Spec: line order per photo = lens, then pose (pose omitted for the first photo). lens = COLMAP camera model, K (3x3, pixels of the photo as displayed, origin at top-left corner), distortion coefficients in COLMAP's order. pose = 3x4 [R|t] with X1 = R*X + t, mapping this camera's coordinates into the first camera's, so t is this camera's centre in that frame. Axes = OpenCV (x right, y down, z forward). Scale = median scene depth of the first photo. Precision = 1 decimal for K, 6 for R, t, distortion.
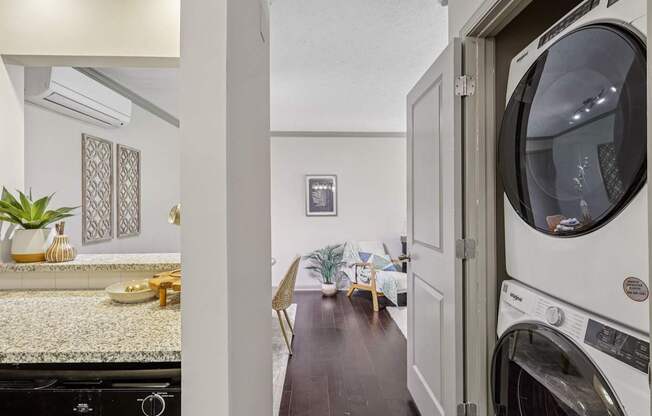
lens RADIAL K [[303.5, 0, 320.7], [0, 303.5, 206.6], [0, 0, 1]] dist [0.005362, 0.001253]
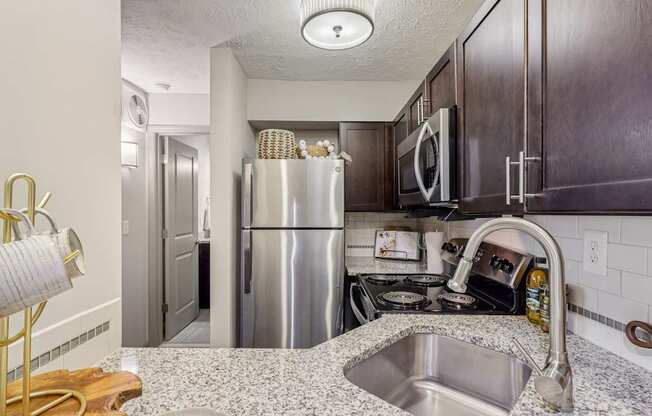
lens RADIAL K [[303.5, 0, 325.7], [0, 303.5, 204.9], [0, 0, 1]] dist [0.005362, 0.001253]
pose [[-0.999838, -0.003941, 0.017556, -0.238669], [-0.004158, 0.999915, -0.012372, -0.010266], [-0.017505, -0.012443, -0.999769, 0.409630]]
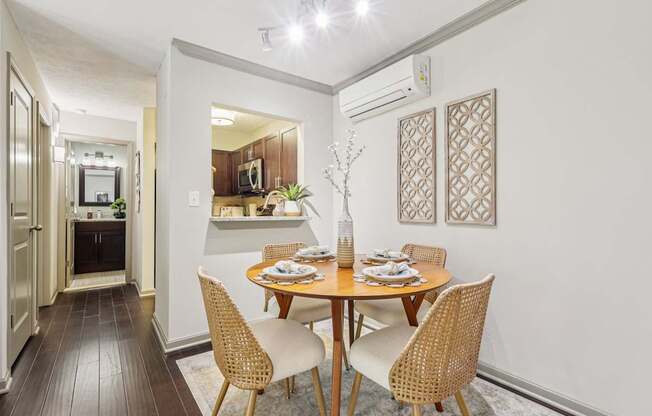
lens RADIAL K [[303.5, 0, 324.8], [0, 303.5, 208.6], [0, 0, 1]] dist [0.005362, 0.001253]
pose [[-0.816099, 0.003764, -0.577899, 0.027488], [0.002231, 0.999992, 0.003362, 0.040601], [0.577907, 0.001454, -0.816101, 0.987694]]
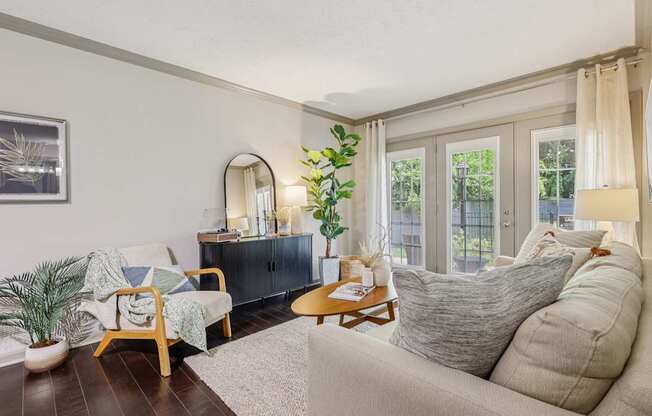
lens RADIAL K [[303.5, 0, 325.3], [0, 303.5, 204.7], [0, 0, 1]] dist [0.005362, 0.001253]
pose [[0.725491, -0.003881, 0.688221, 0.016455], [0.008055, 0.999963, -0.002853, 0.043711], [-0.688184, 0.007614, 0.725496, 0.371407]]
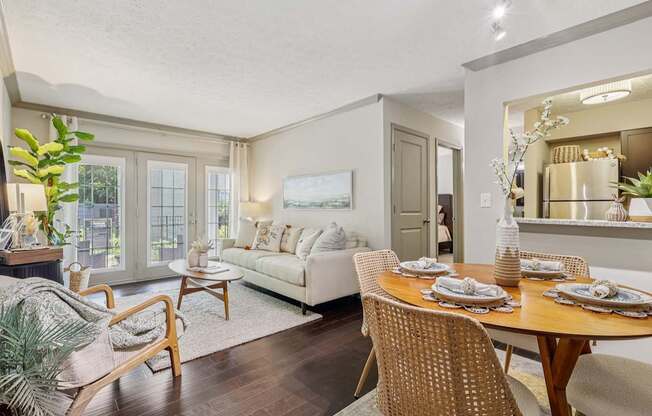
lens RADIAL K [[303.5, 0, 318.9], [0, 303.5, 206.3], [0, 0, 1]] dist [0.005362, 0.001253]
pose [[-0.643354, 0.005107, 0.765552, -0.362699], [0.002795, 0.999987, -0.004322, 0.037956], [-0.765564, -0.000640, -0.643360, 1.028432]]
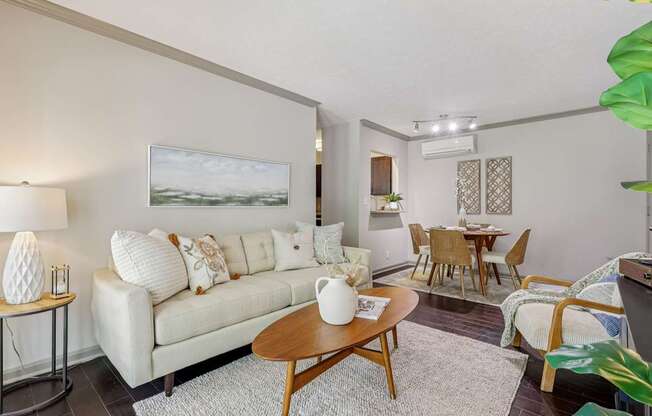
lens RADIAL K [[303.5, 0, 323.3], [0, 303.5, 206.6], [0, 0, 1]] dist [0.005362, 0.001253]
pose [[-0.684224, 0.000251, -0.729272, 0.815368], [-0.002399, 0.999994, 0.002595, 0.041379], [0.729268, 0.003525, -0.684219, 1.017089]]
